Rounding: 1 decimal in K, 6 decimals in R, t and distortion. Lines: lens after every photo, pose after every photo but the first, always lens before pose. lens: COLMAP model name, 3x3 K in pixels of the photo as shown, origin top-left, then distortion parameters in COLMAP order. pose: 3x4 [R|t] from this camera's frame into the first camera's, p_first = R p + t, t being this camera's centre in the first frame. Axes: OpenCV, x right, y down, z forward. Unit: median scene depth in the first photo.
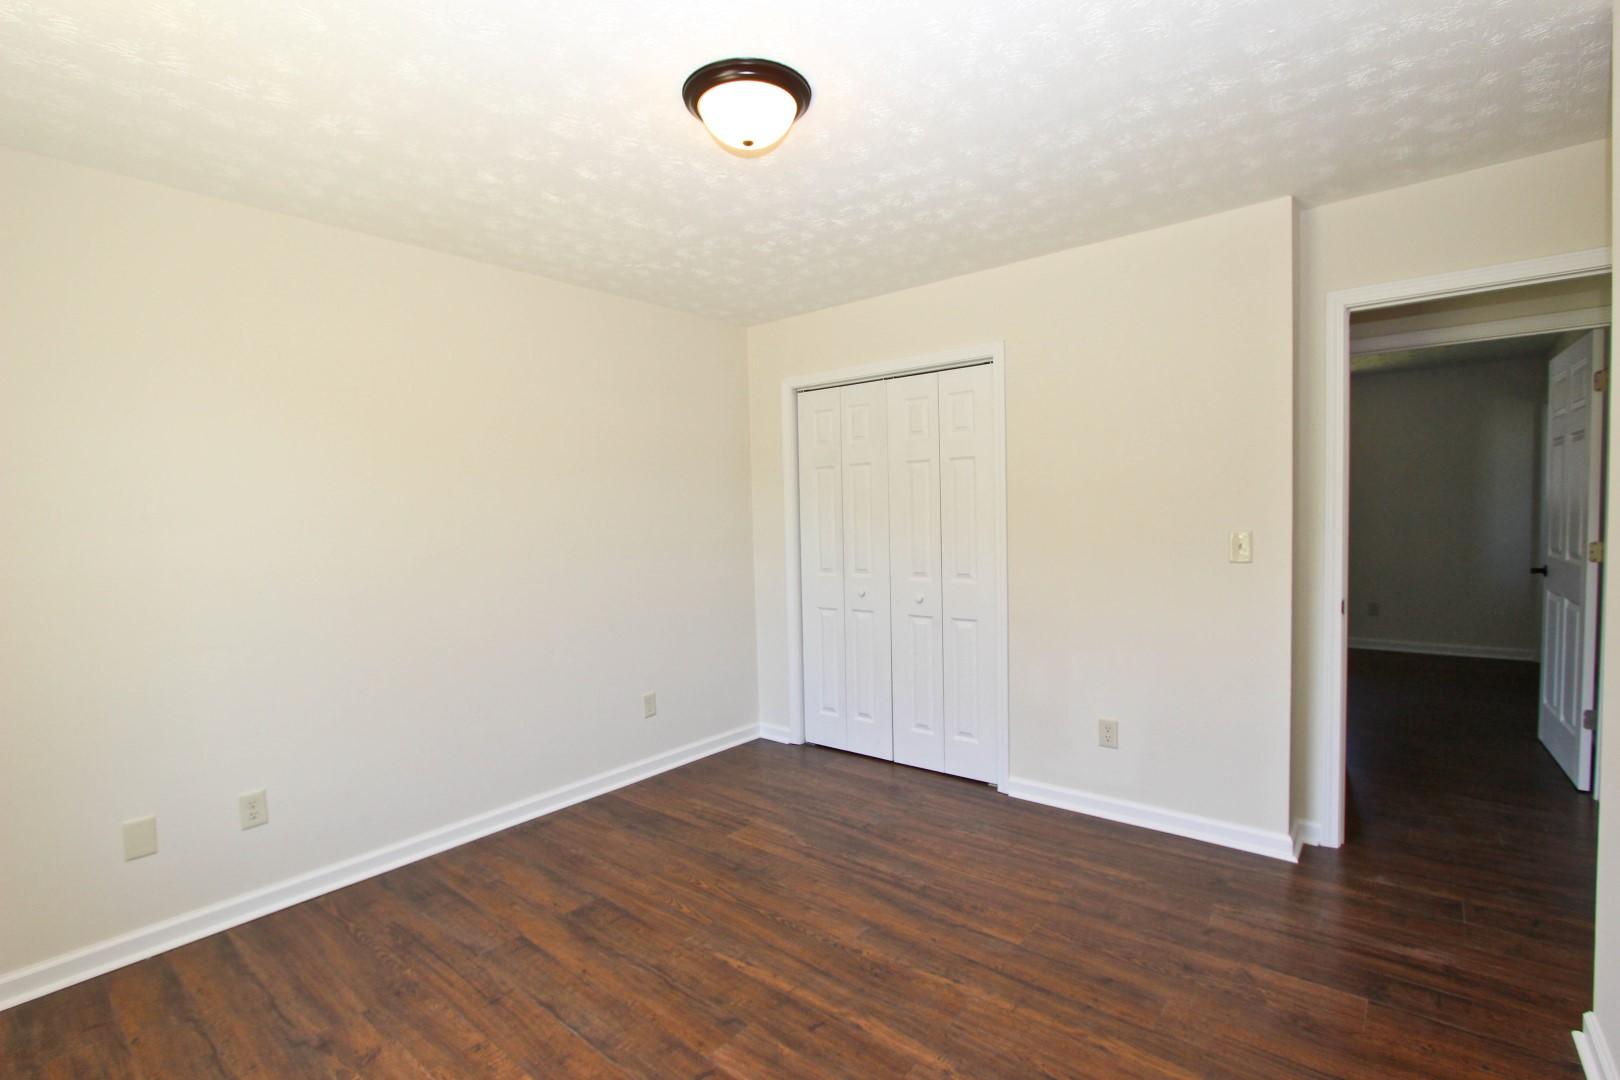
lens RADIAL K [[744.2, 0, 799.9], [0, 744.2, 549.3], [0, 0, 1]] dist [-0.017819, -0.000428]
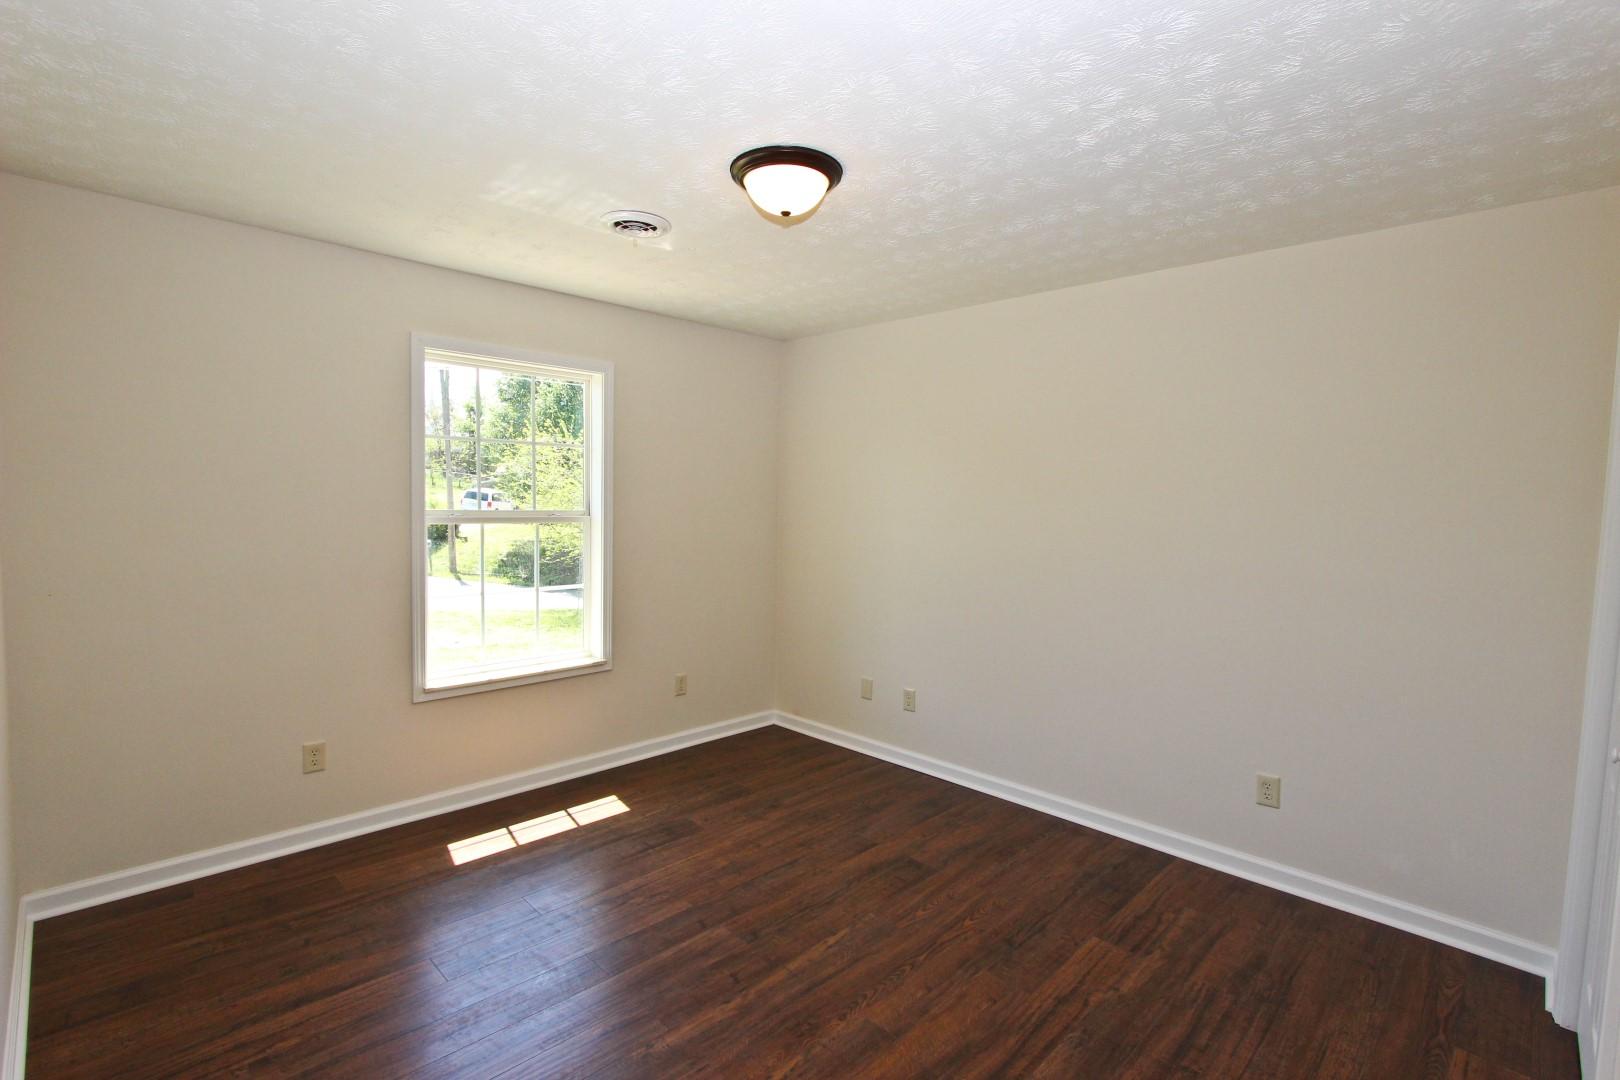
lens RADIAL K [[744.2, 0, 799.9], [0, 744.2, 549.3], [0, 0, 1]] dist [-0.017819, -0.000428]
pose [[-0.091064, 0.090772, -0.991699, 0.856524], [-0.067843, 0.992958, 0.097117, -0.111004], [0.993531, 0.076123, -0.084265, 0.890410]]
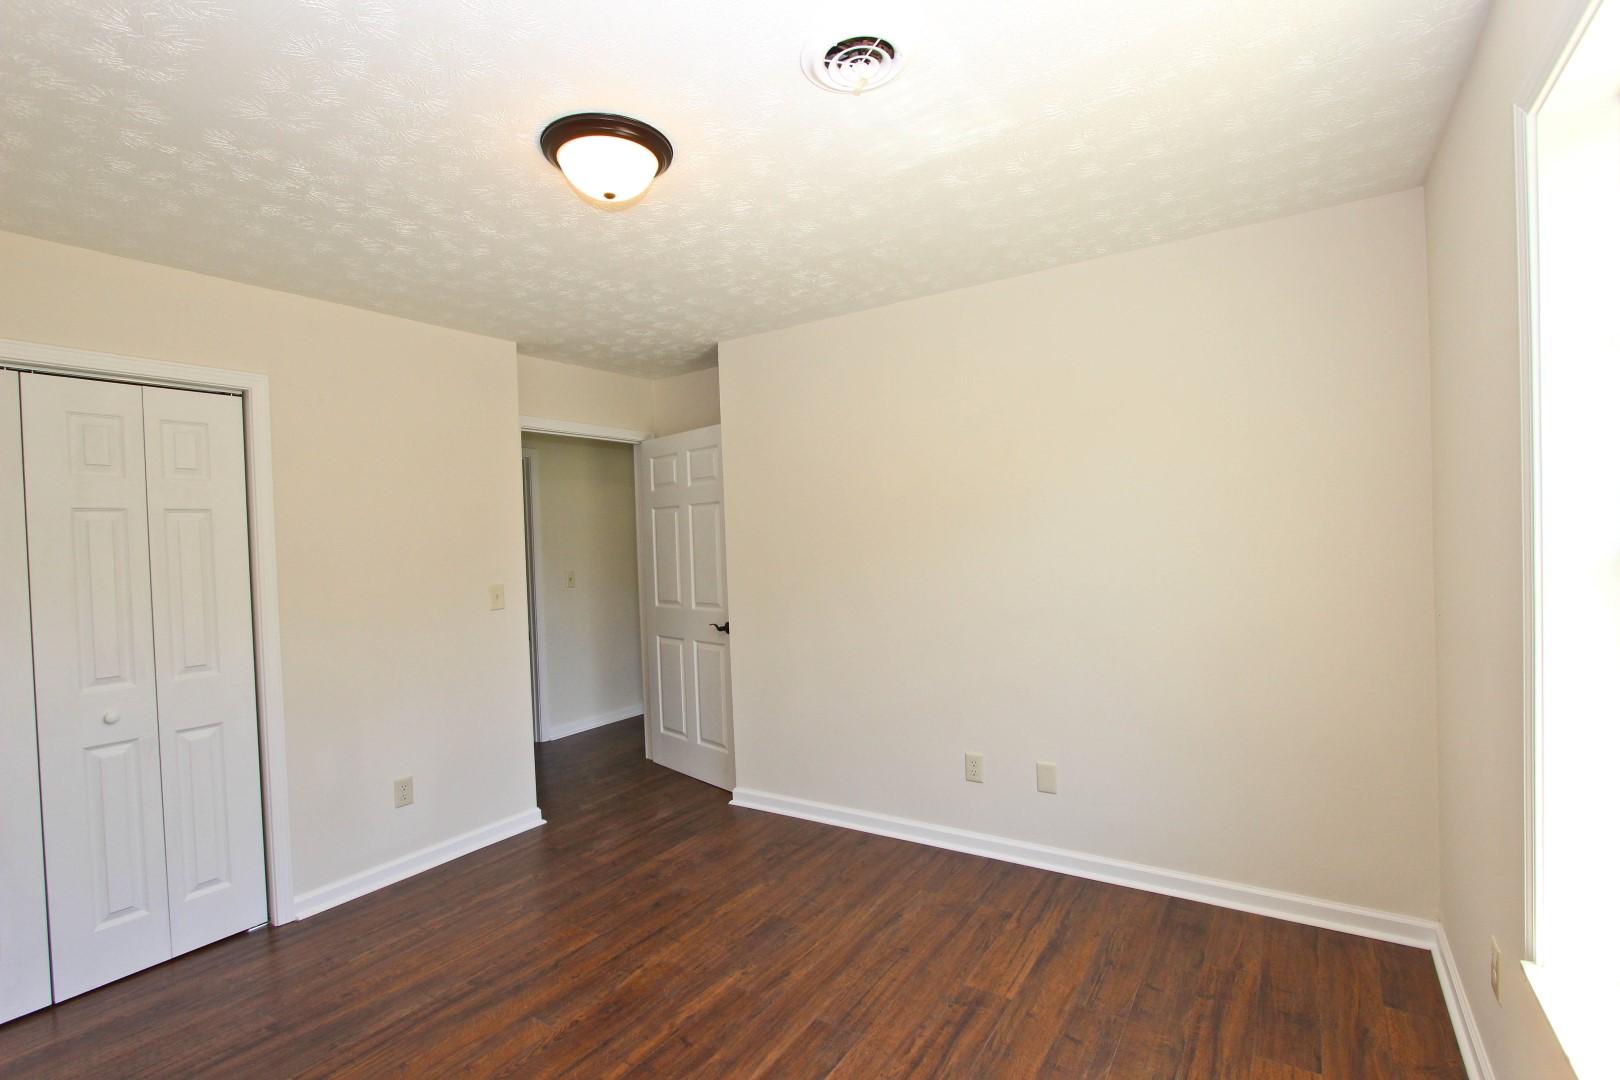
lens RADIAL K [[744.2, 0, 799.9], [0, 744.2, 549.3], [0, 0, 1]] dist [-0.017819, -0.000428]
pose [[-0.104447, 0.018310, 0.994362, -0.831365], [0.090071, 0.995896, -0.008877, -0.031603], [-0.990443, 0.088636, -0.105667, 0.687543]]
